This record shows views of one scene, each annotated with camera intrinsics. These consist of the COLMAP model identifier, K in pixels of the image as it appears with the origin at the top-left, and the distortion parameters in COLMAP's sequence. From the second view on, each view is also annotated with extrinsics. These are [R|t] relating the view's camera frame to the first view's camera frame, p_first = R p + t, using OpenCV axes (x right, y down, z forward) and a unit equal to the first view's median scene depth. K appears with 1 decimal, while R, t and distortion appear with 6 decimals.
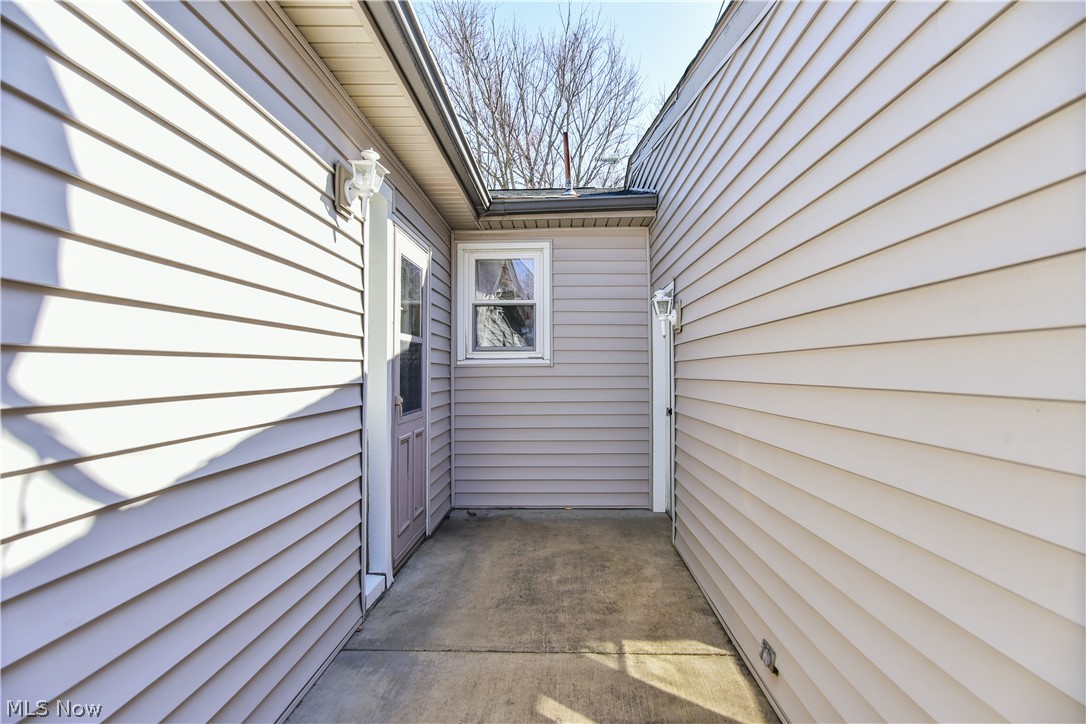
lens RADIAL K [[522.8, 0, 543.4], [0, 522.8, 362.7], [0, 0, 1]] dist [0.003570, 0.000903]
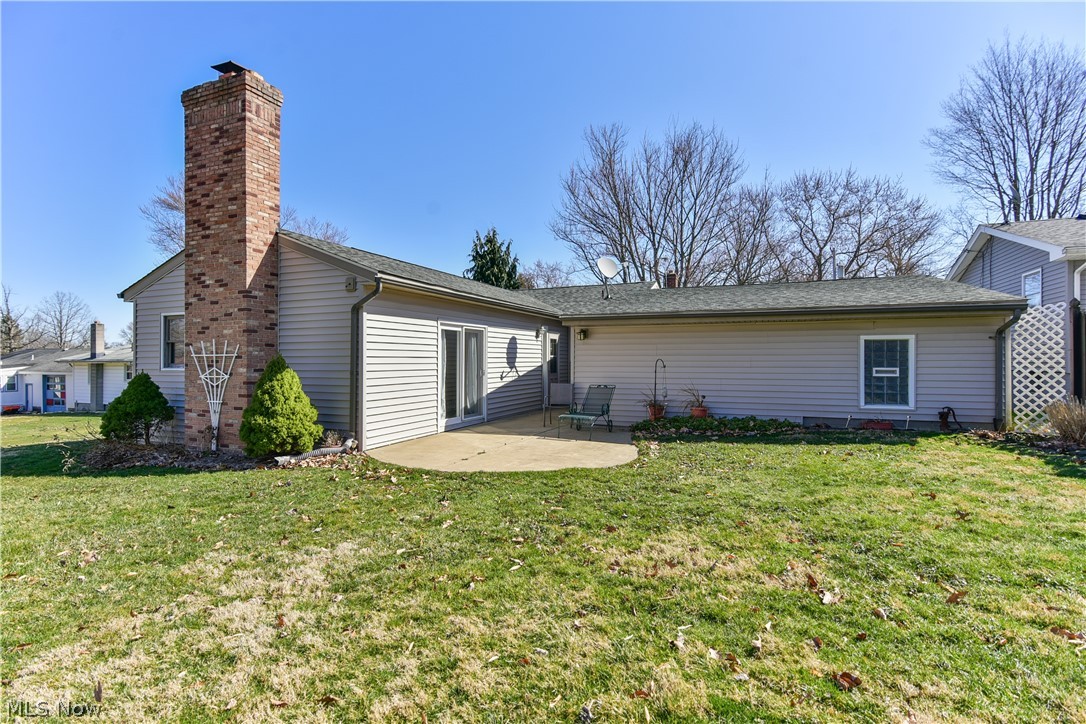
lens RADIAL K [[522.8, 0, 543.0], [0, 522.8, 360.8], [0, 0, 1]] dist [0.003570, 0.000903]
pose [[0.930455, -0.000592, -0.366405, 1.297620], [0.006415, 0.999872, 0.014676, -0.073556], [0.366350, -0.016006, 0.930340, -3.178994]]
